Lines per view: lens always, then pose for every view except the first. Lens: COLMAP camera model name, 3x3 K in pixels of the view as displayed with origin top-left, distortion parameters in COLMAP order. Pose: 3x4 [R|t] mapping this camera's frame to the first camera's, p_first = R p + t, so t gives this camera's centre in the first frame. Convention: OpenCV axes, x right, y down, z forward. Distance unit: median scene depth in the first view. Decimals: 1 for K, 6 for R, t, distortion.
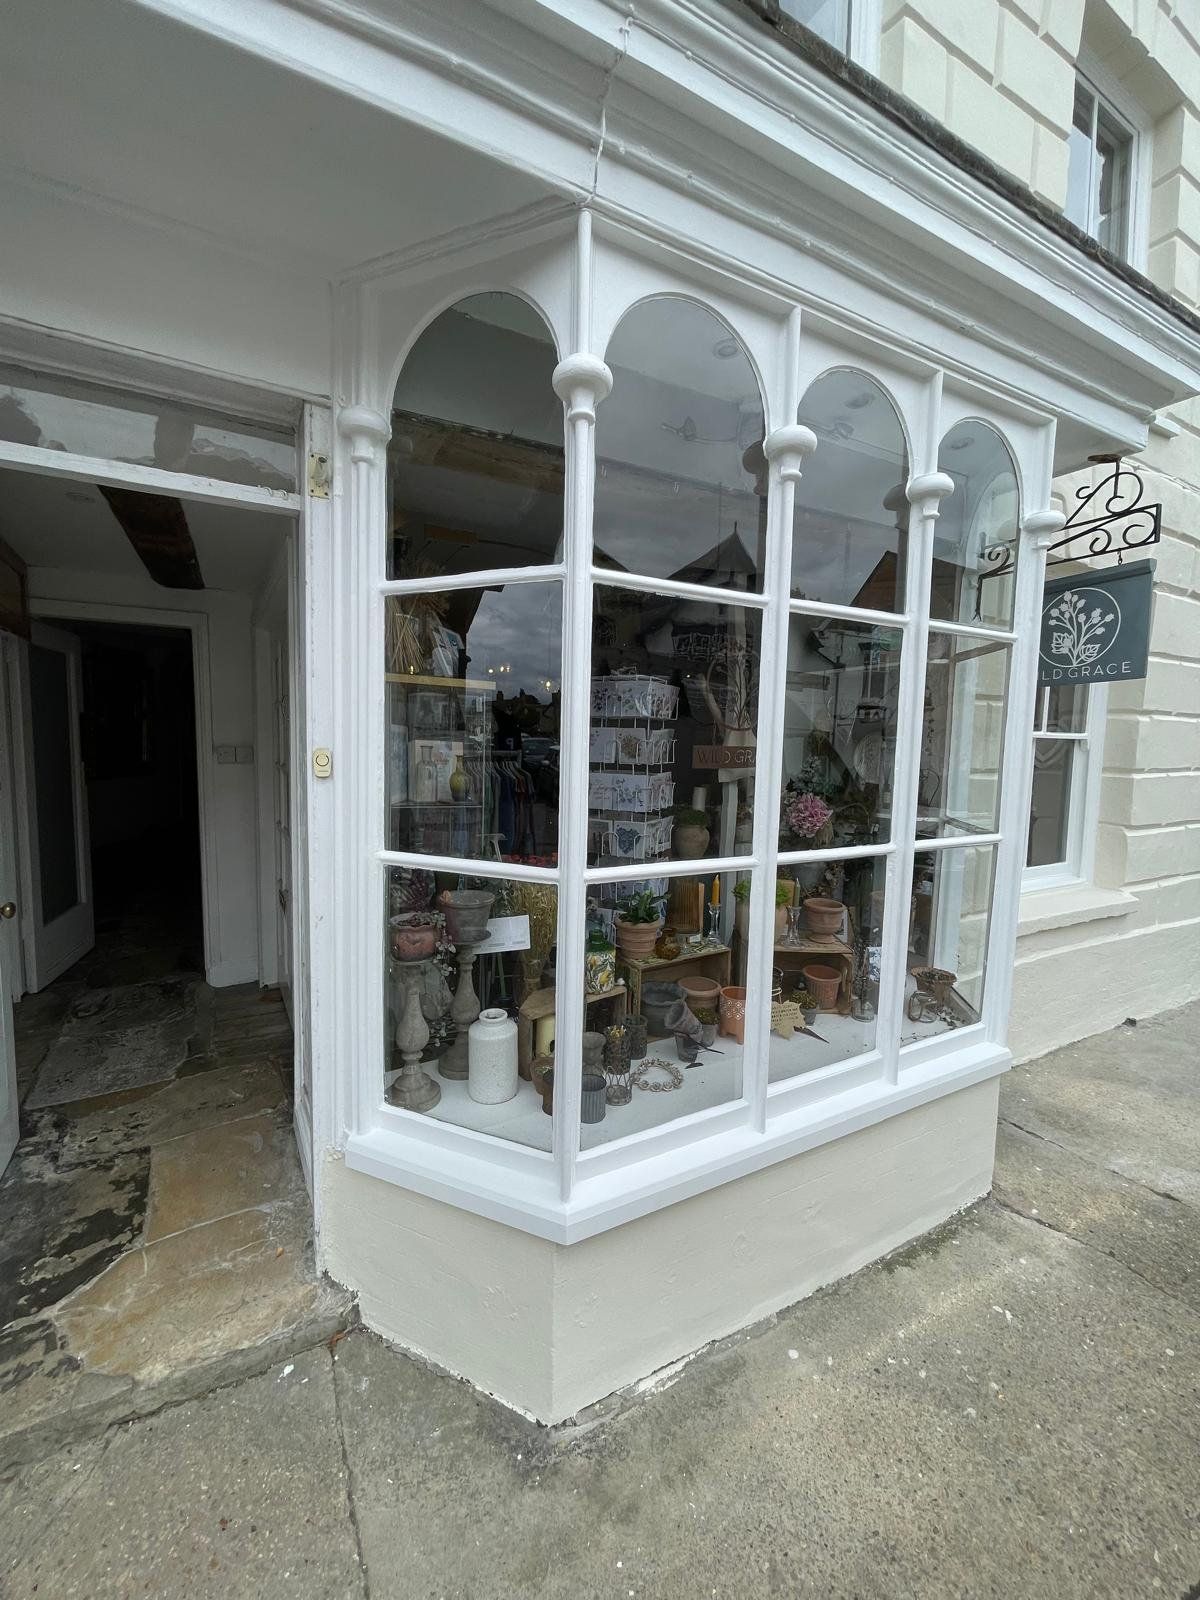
lens RADIAL K [[653.6, 0, 596.0], [0, 653.6, 793.2], [0, 0, 1]] dist [0.001295, 0.000627]
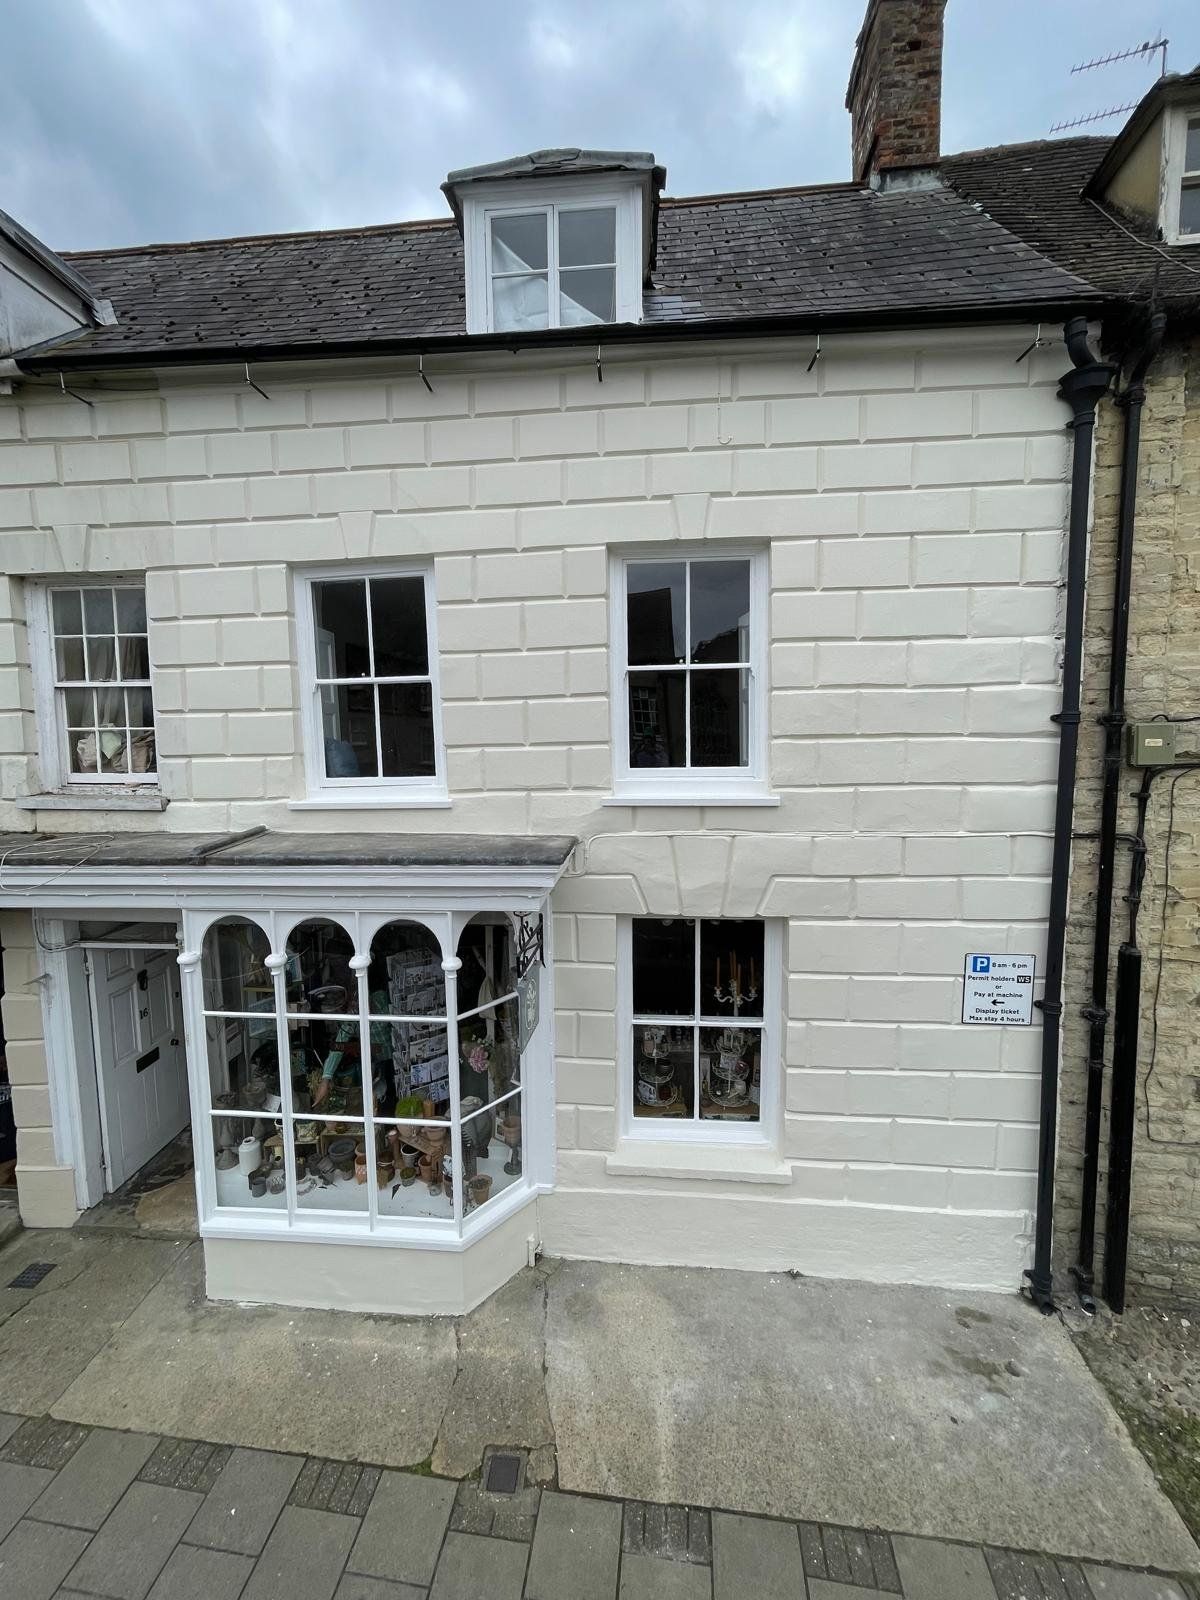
lens RADIAL K [[653.6, 0, 596.6], [0, 653.6, 802.0], [0, 0, 1]] dist [0.001295, 0.000627]
pose [[0.832830, 0.027375, -0.552851, 2.063868], [-0.020677, 0.999618, 0.018349, -0.922536], [0.553142, -0.003850, 0.833078, -0.307630]]
